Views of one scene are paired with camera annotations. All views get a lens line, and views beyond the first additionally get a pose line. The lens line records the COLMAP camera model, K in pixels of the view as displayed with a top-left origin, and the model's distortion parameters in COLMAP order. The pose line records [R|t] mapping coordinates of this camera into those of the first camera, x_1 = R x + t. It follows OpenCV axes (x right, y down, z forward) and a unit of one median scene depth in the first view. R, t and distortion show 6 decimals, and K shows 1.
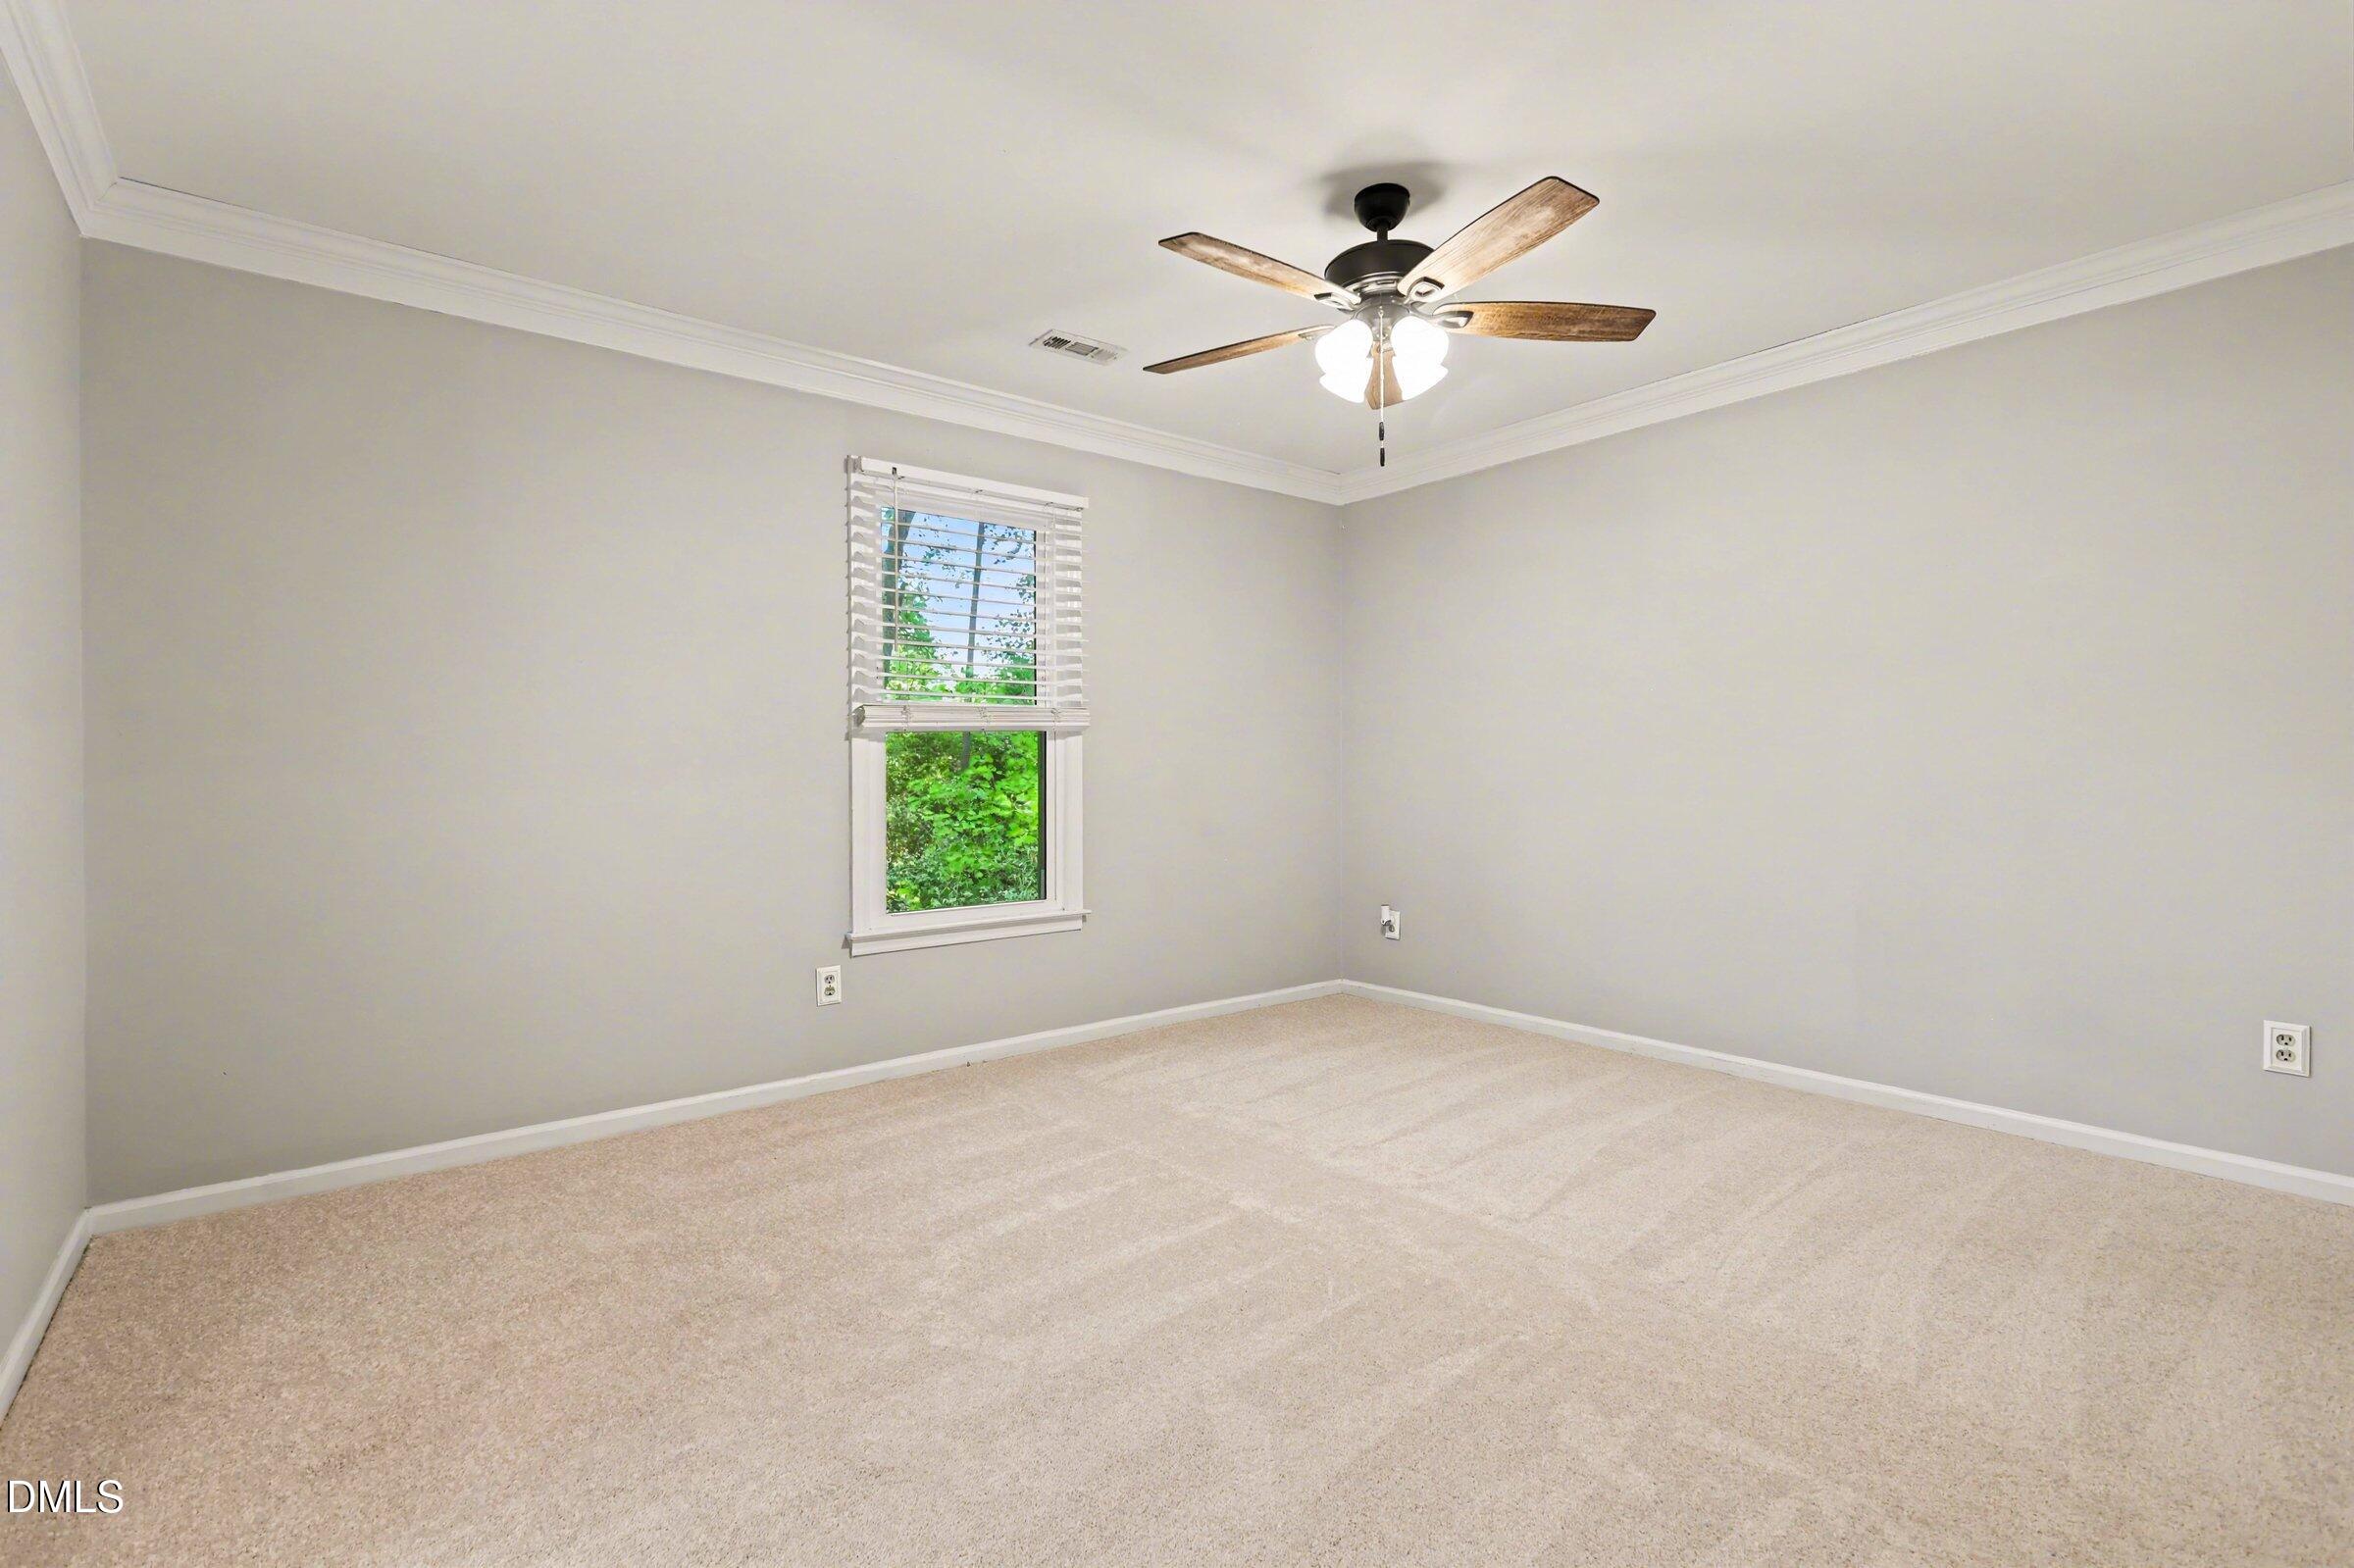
lens RADIAL K [[1110.6, 0, 1166.7], [0, 1110.6, 774.1], [0, 0, 1]] dist [0.009055, -0.000937]
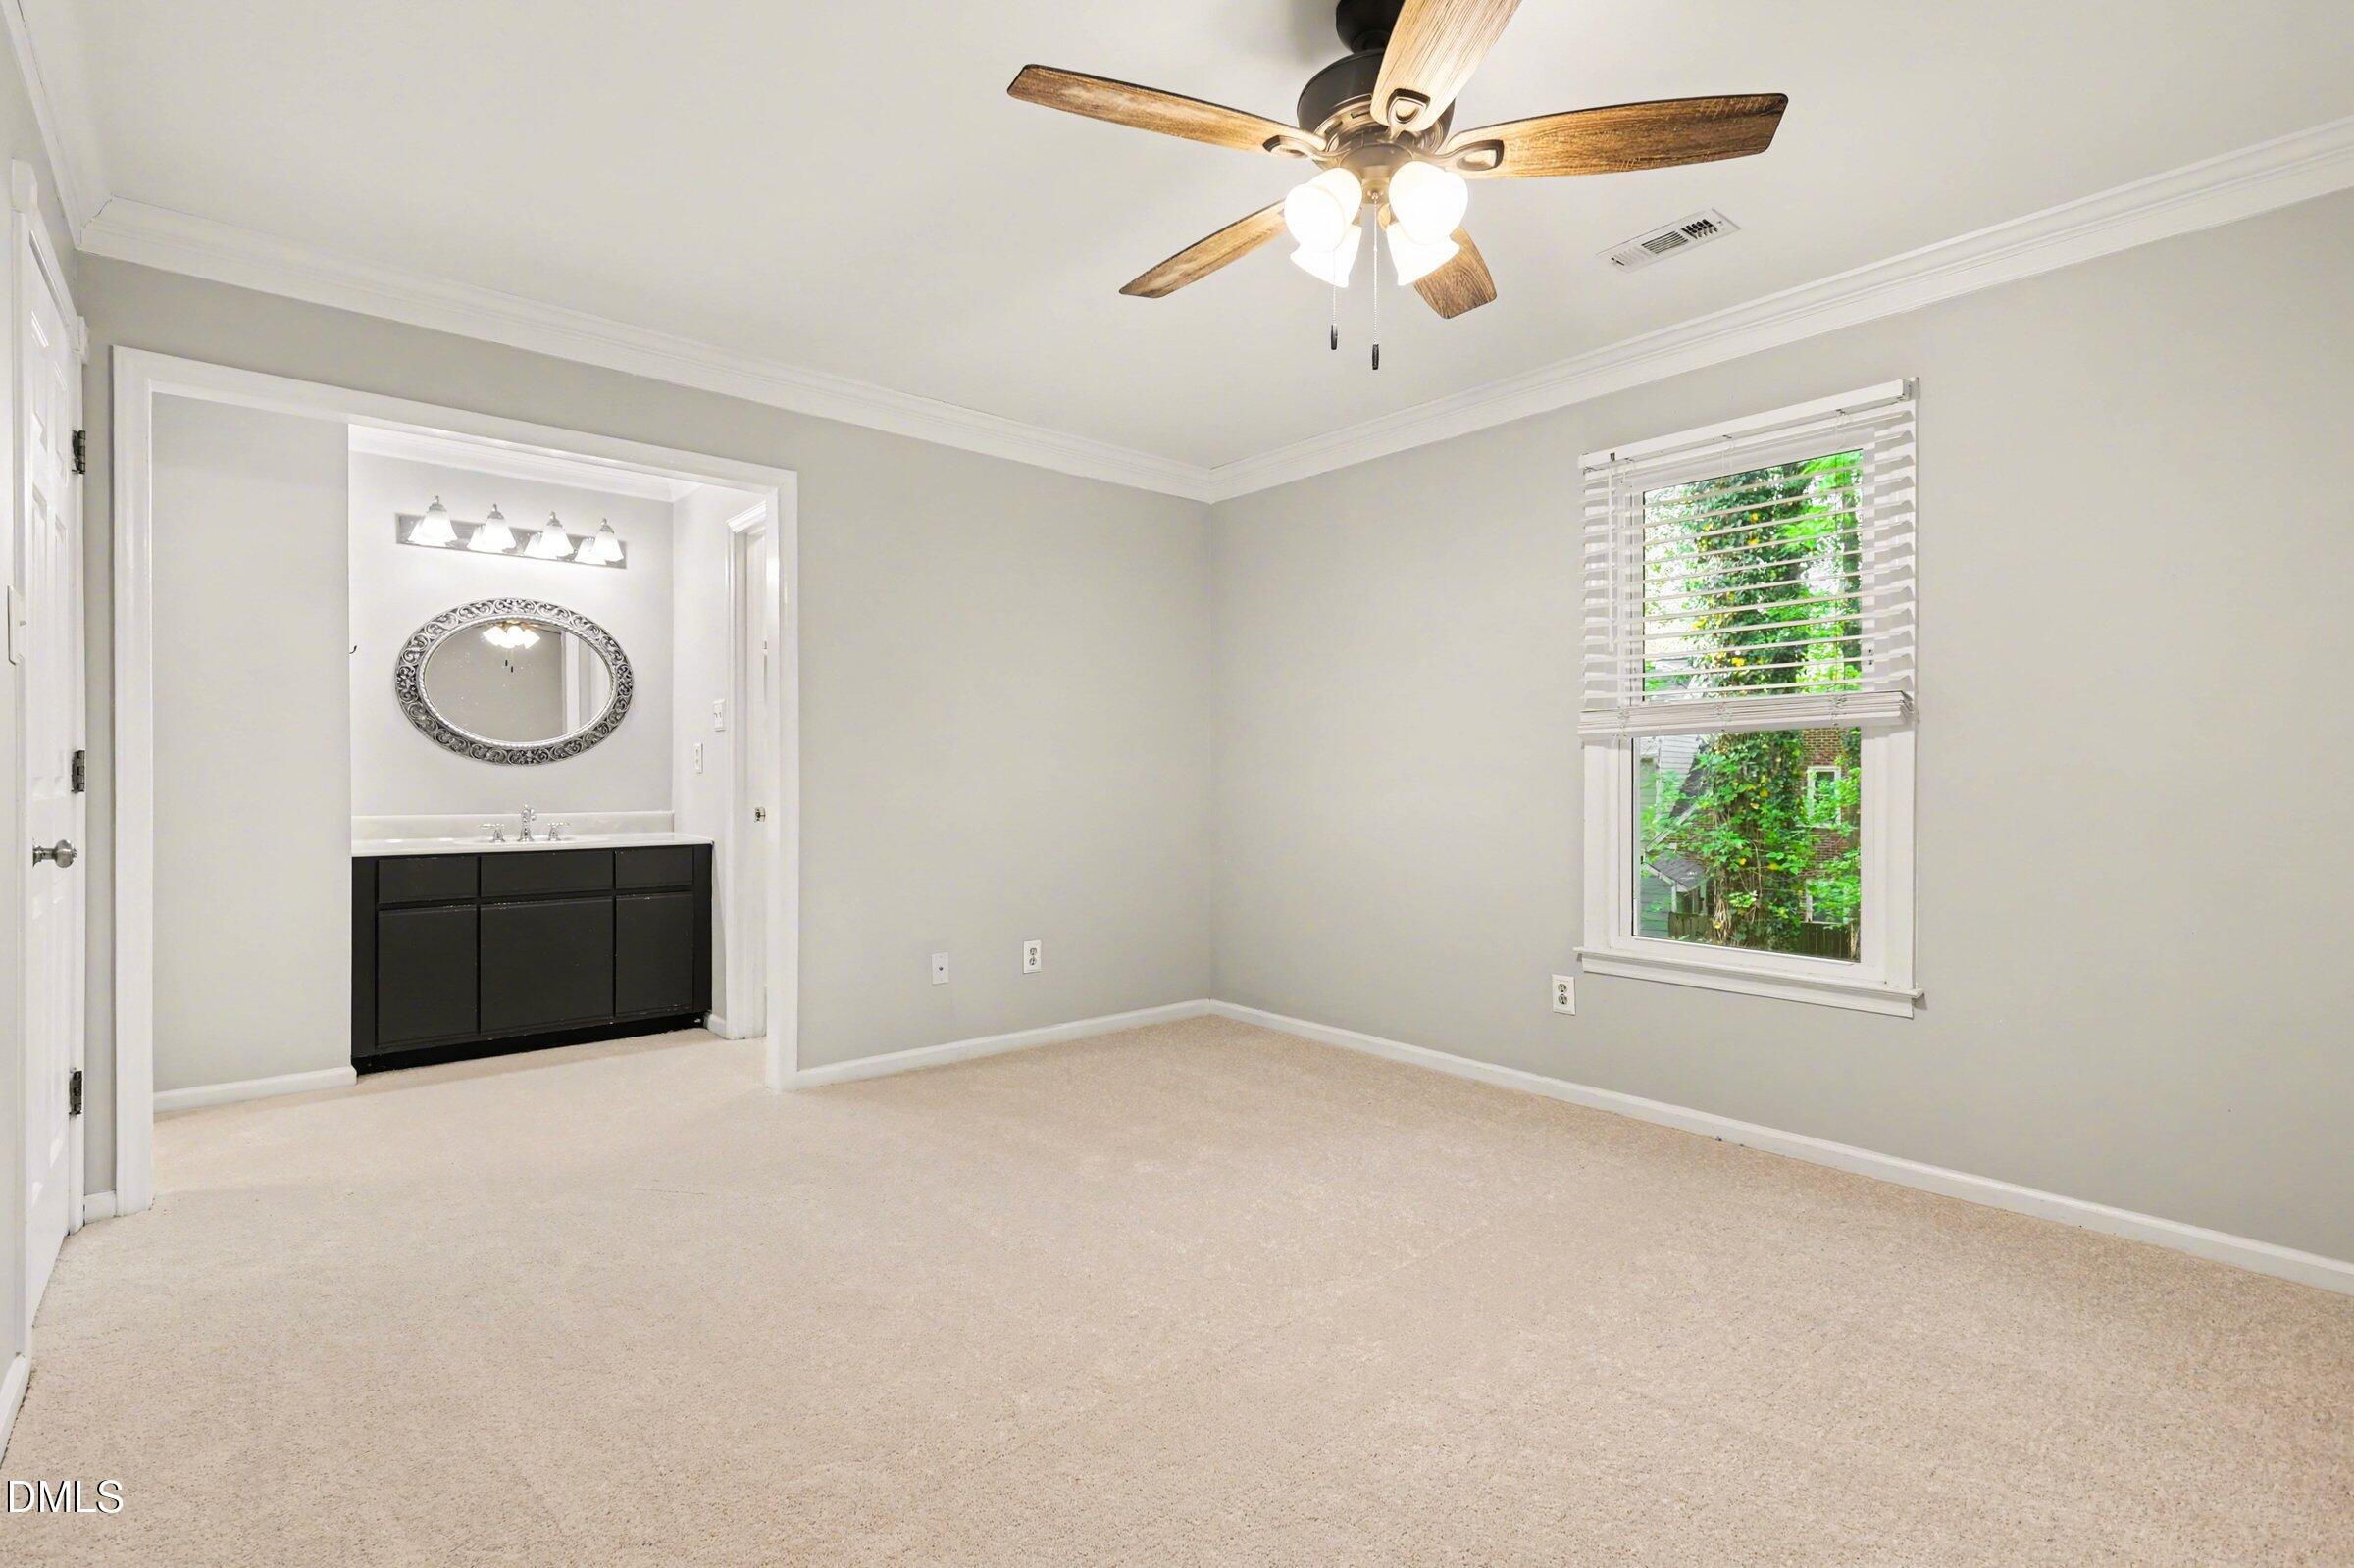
lens RADIAL K [[1110.6, 0, 1164.2], [0, 1110.6, 783.7], [0, 0, 1]] dist [0.009055, -0.000937]
pose [[0.012229, 0.003360, -0.999920, 0.674552], [-0.014655, 0.999888, 0.003180, 0.002603], [0.999818, 0.014615, 0.012277, 0.611232]]
